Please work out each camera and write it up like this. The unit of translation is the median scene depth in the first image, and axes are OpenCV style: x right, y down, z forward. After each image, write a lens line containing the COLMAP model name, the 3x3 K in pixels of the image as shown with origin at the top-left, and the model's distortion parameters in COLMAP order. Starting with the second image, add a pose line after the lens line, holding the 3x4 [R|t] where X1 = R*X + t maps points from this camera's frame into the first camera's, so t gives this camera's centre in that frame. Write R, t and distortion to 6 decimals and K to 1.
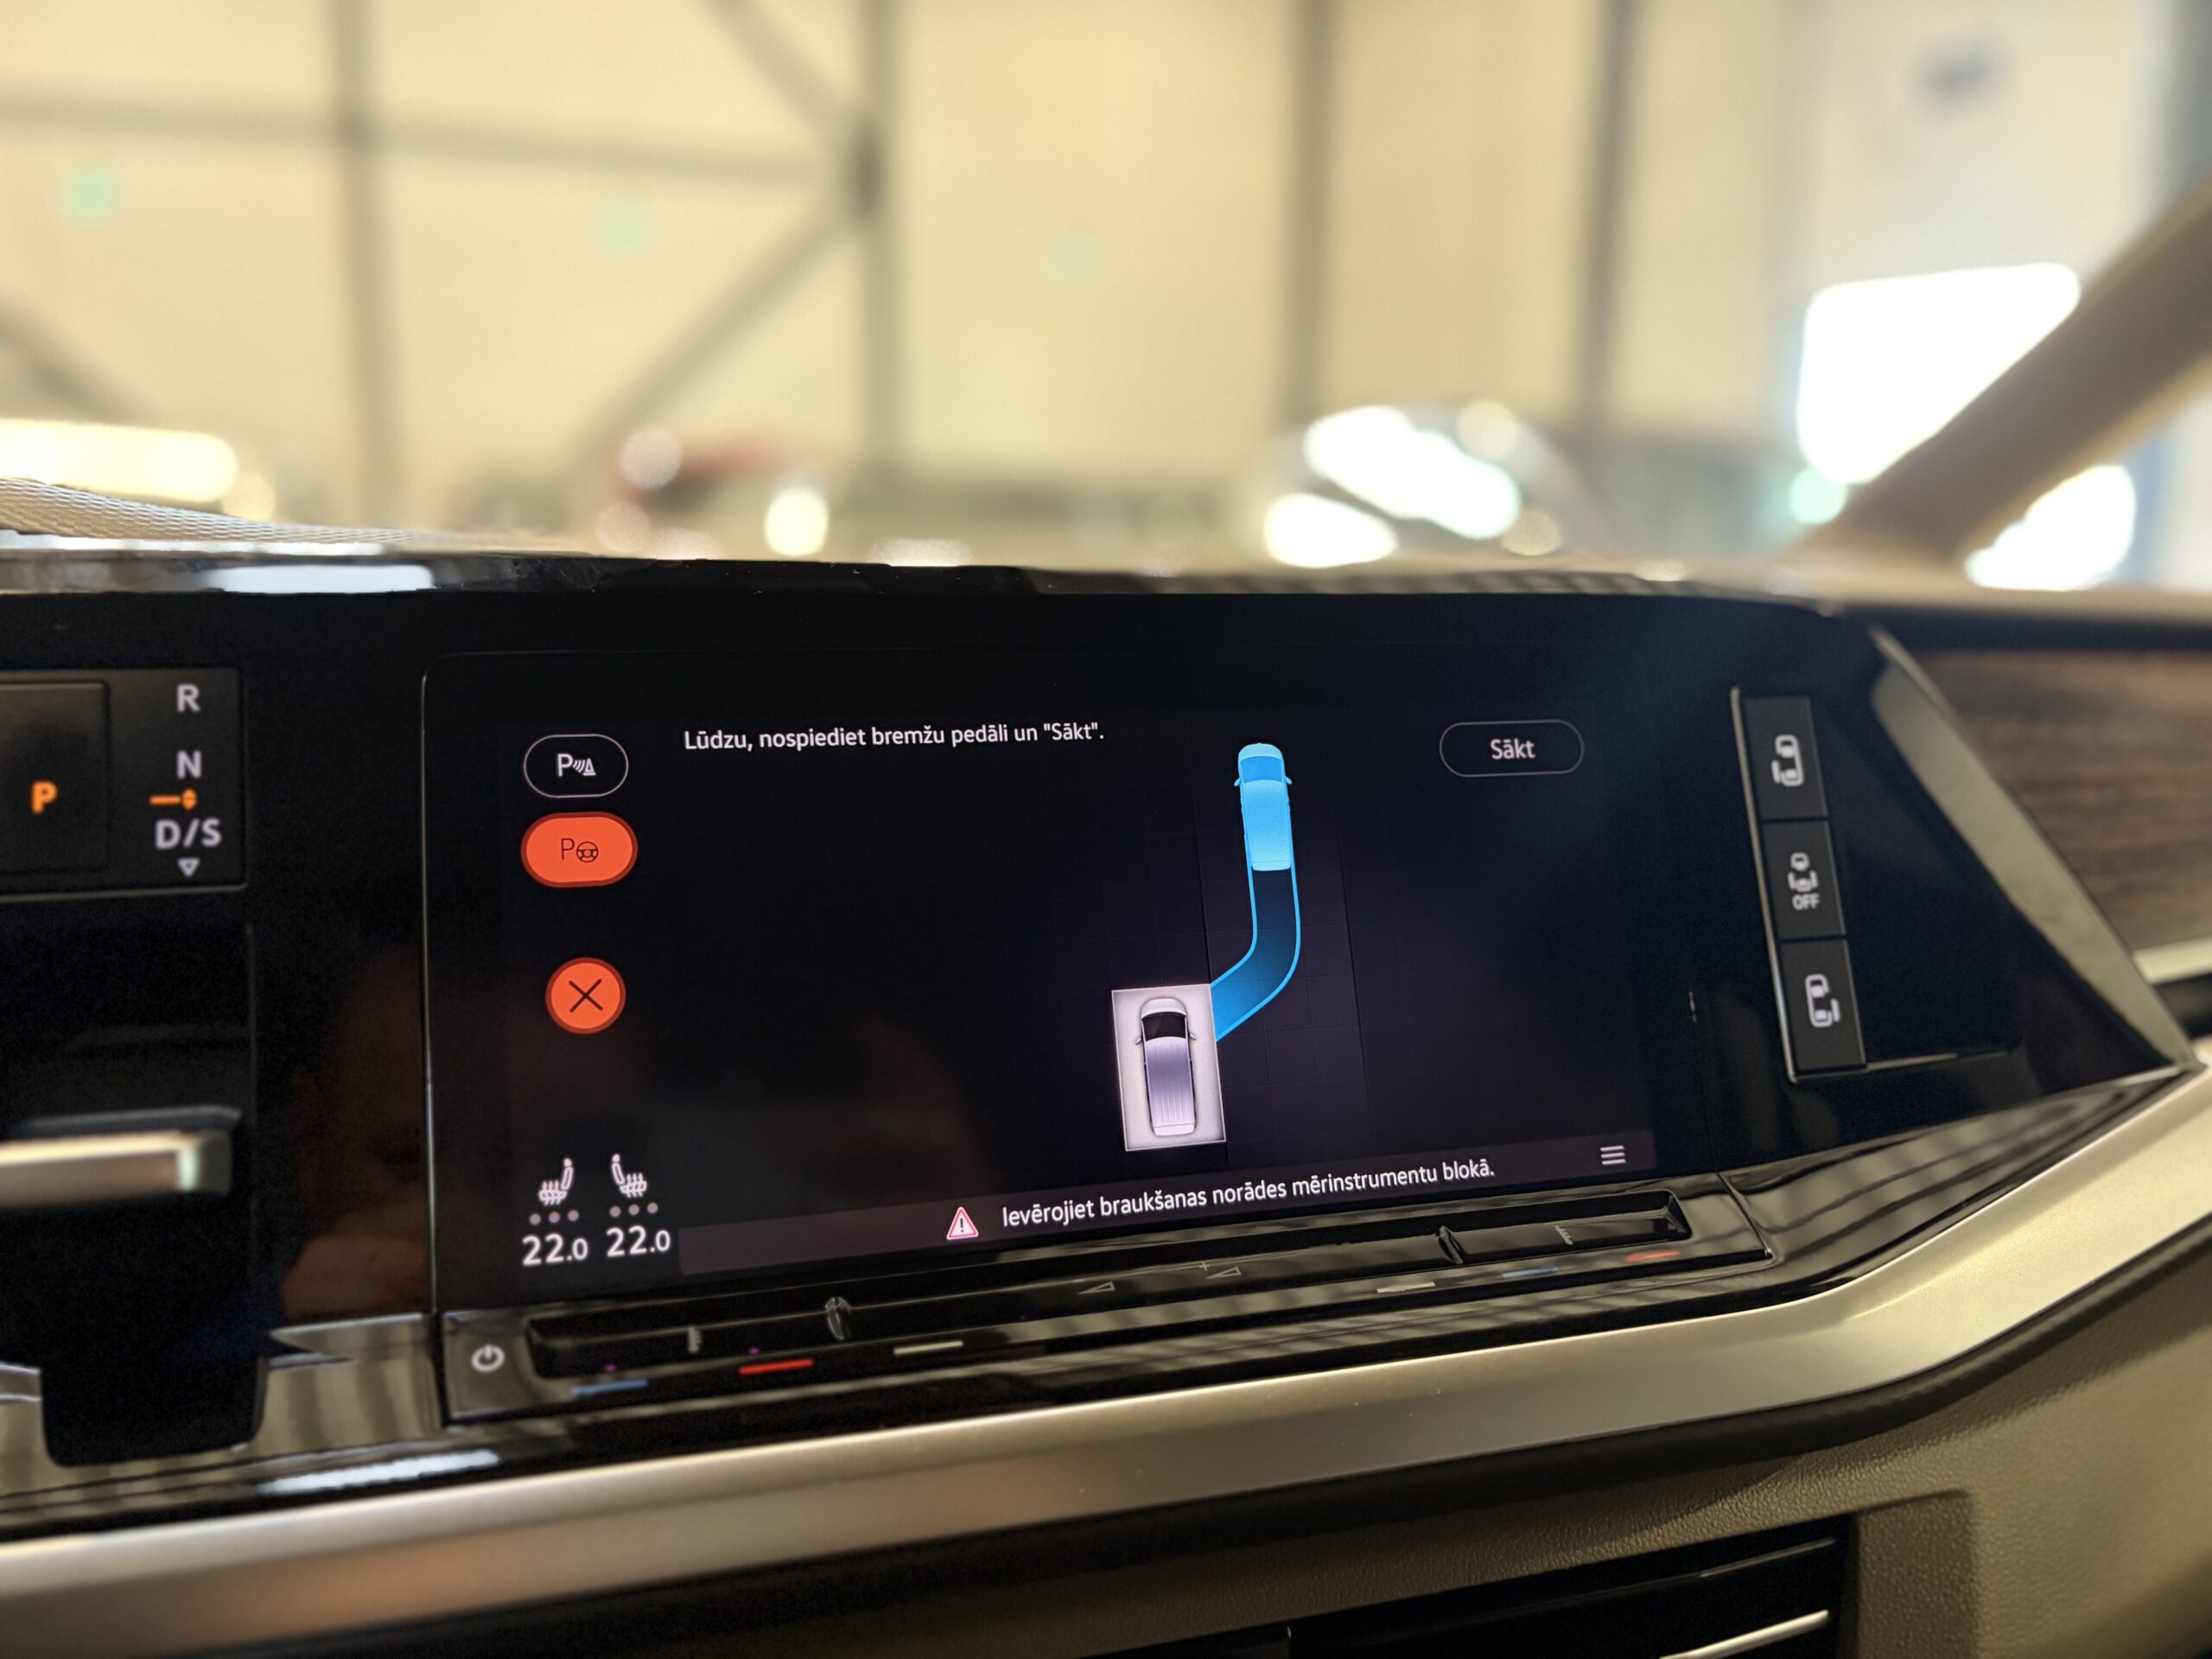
lens RADIAL K [[1718.5, 0, 1099.1], [0, 1718.5, 831.5], [0, 0, 1]] dist [-0.067548, 0.148590]
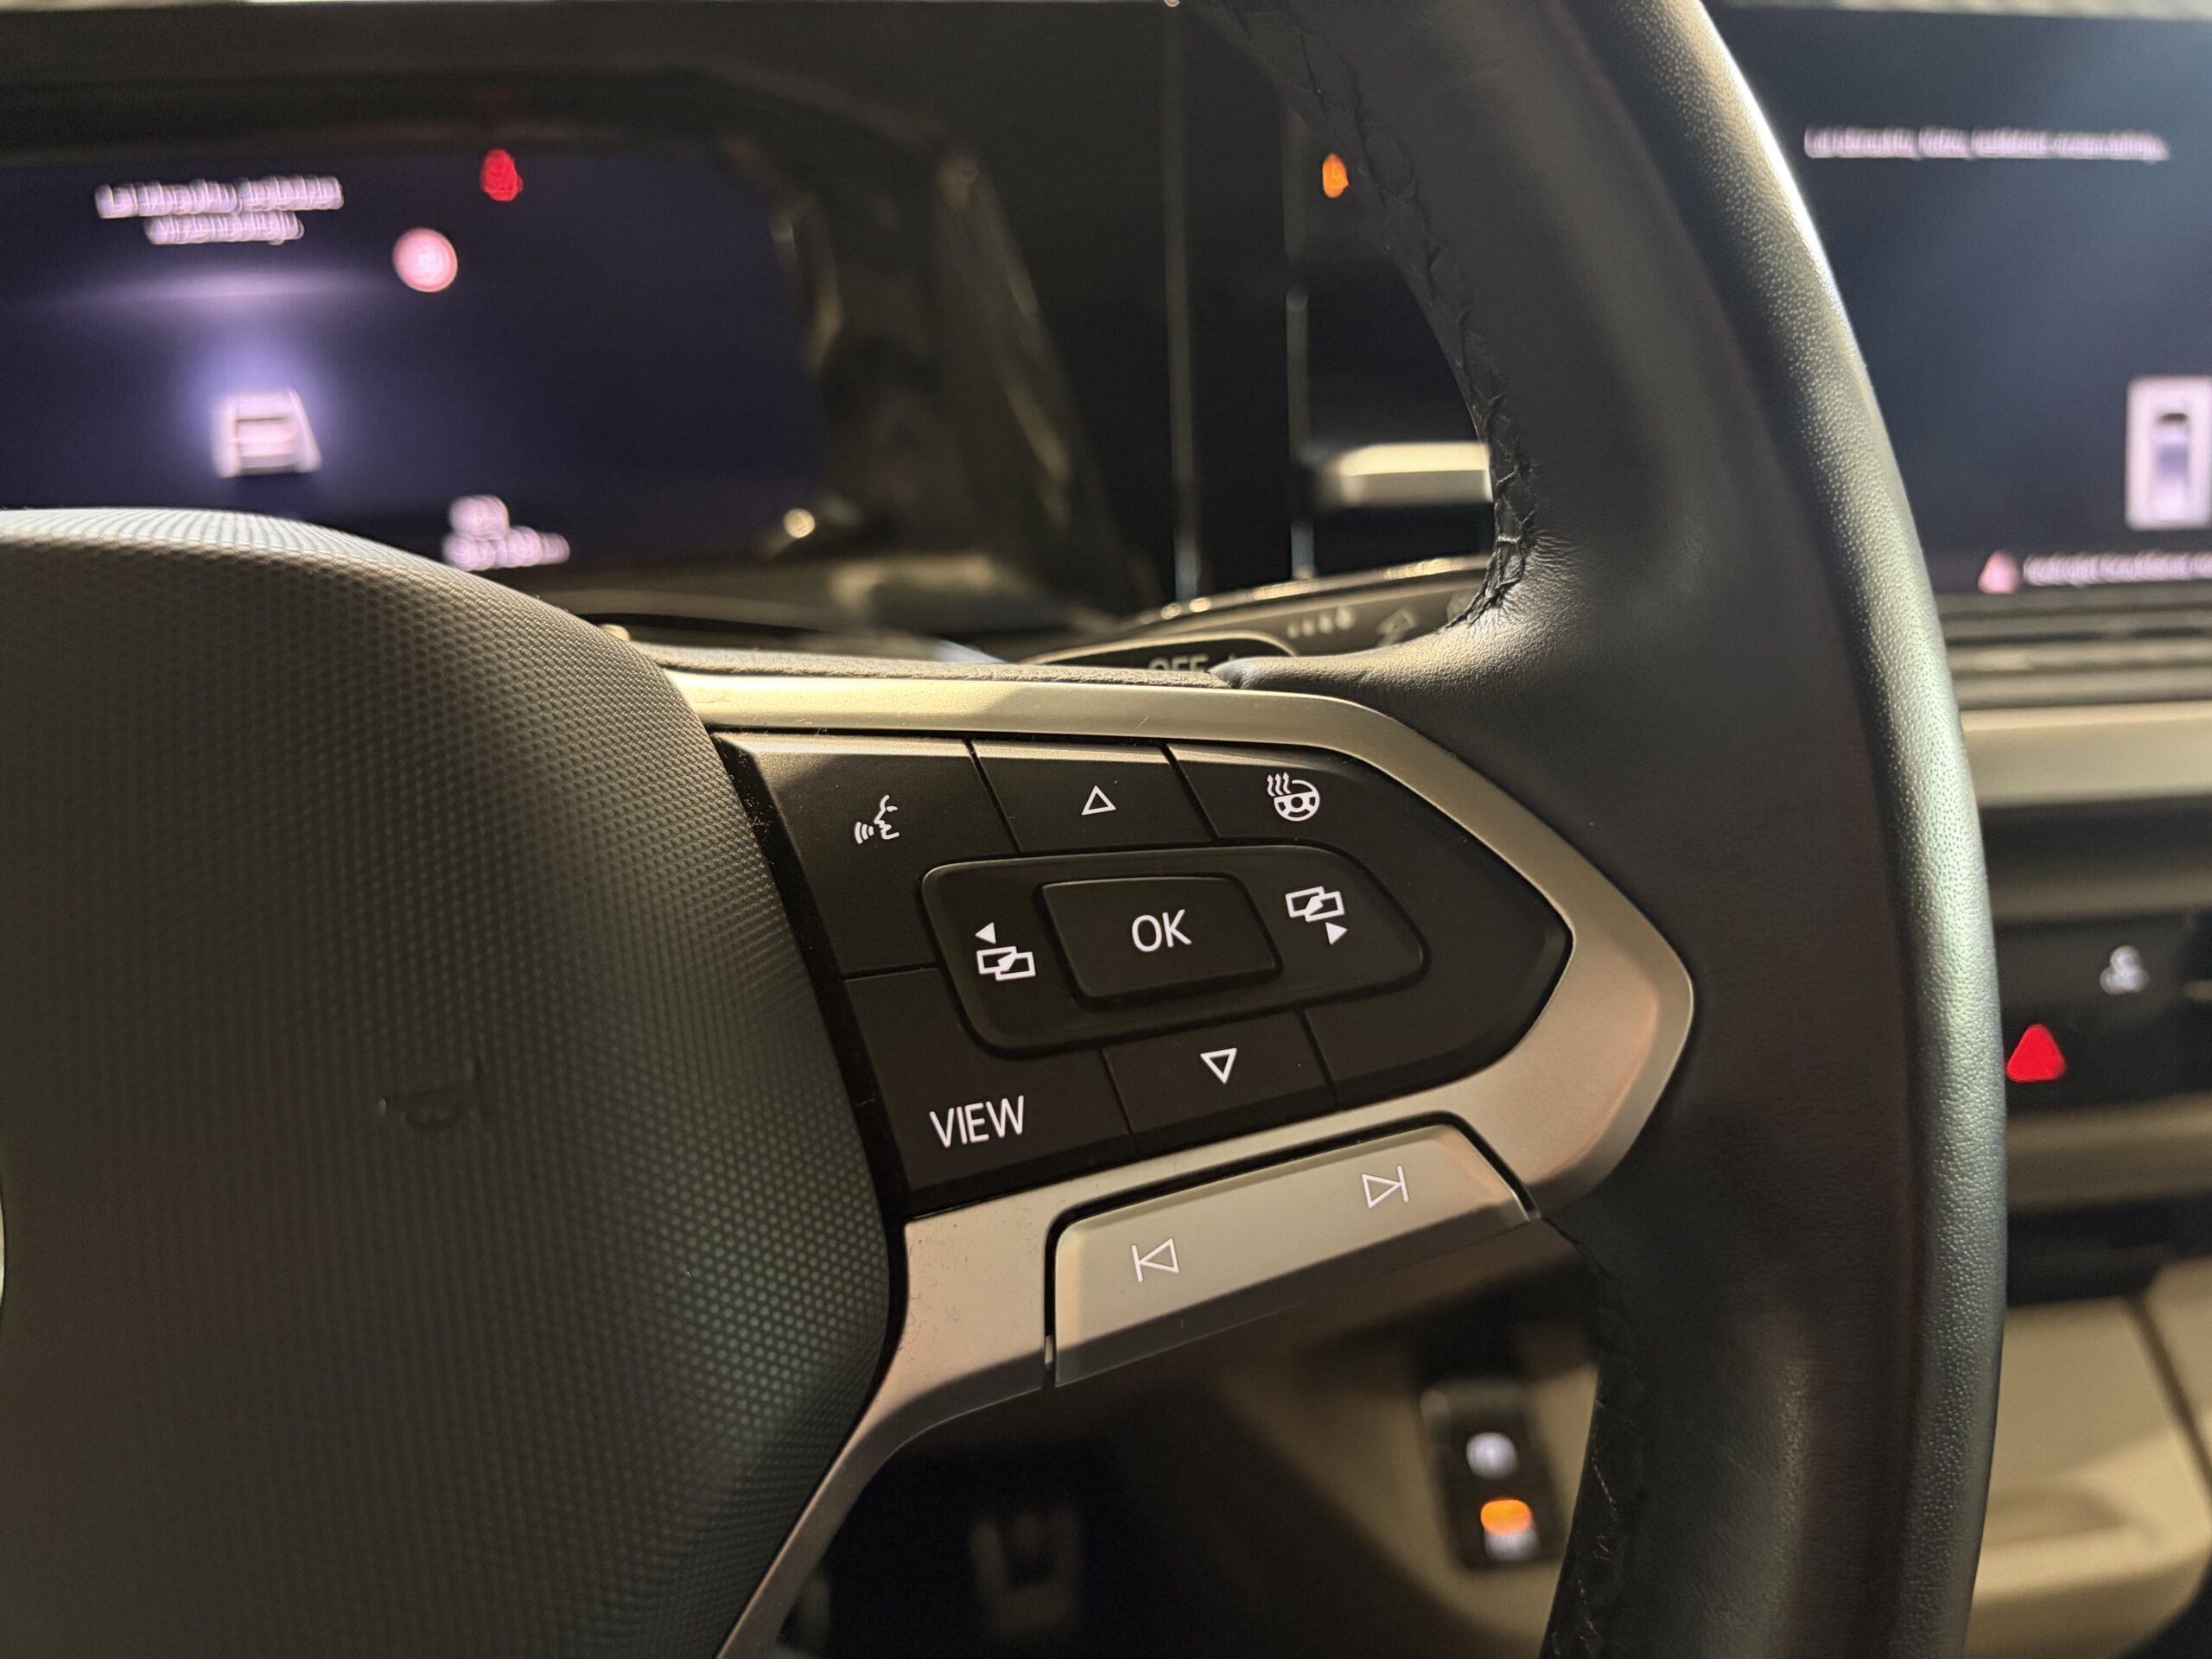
lens RADIAL K [[1734.2, 0, 1106.0], [0, 1734.2, 829.5], [0, 0, 1]] dist [0.000335, 0.000952]
pose [[0.991264, 0.062257, -0.116275, -0.510035], [-0.027359, 0.959468, 0.280487, 0.070060], [0.129025, -0.274855, 0.952789, -0.282970]]
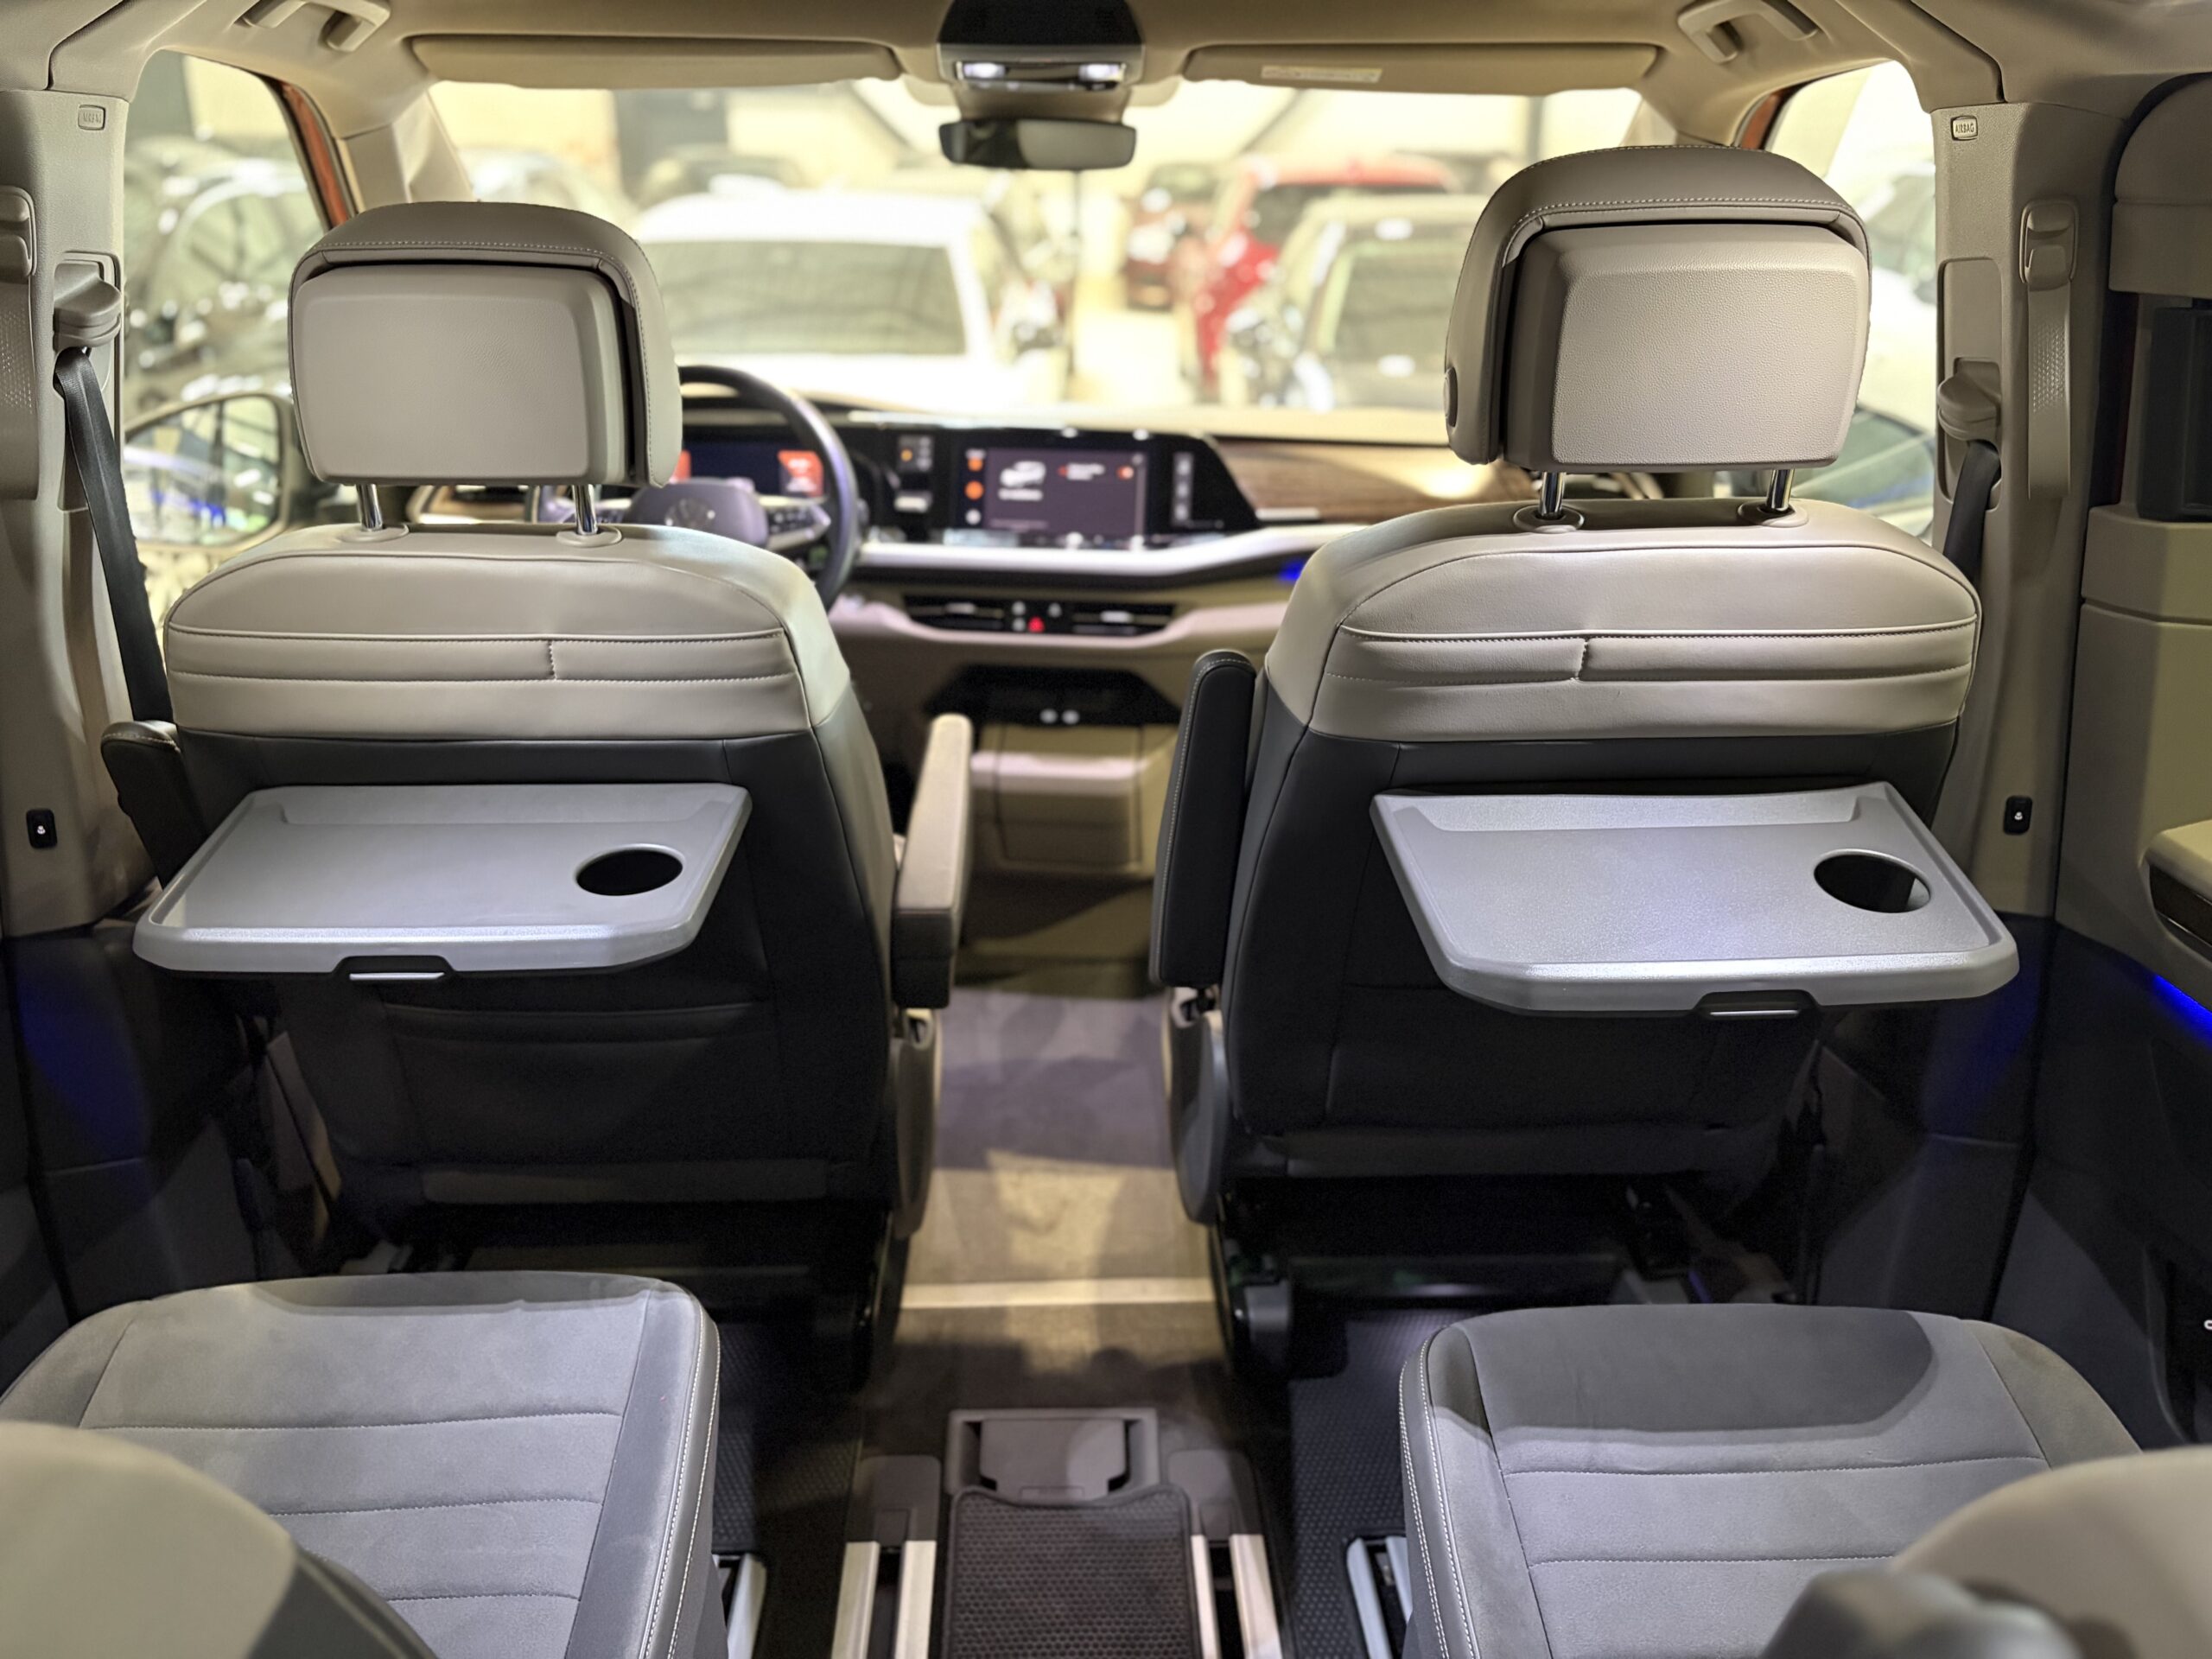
lens RADIAL K [[1661.2, 0, 1106.0], [0, 1661.2, 829.5], [0, 0, 1]] dist [0.040391, -0.066102]
pose [[0.928329, 0.138672, -0.344928, 2.404810], [-0.071654, 0.977171, 0.200006, 0.047684], [0.364789, -0.160956, 0.917073, -4.620648]]
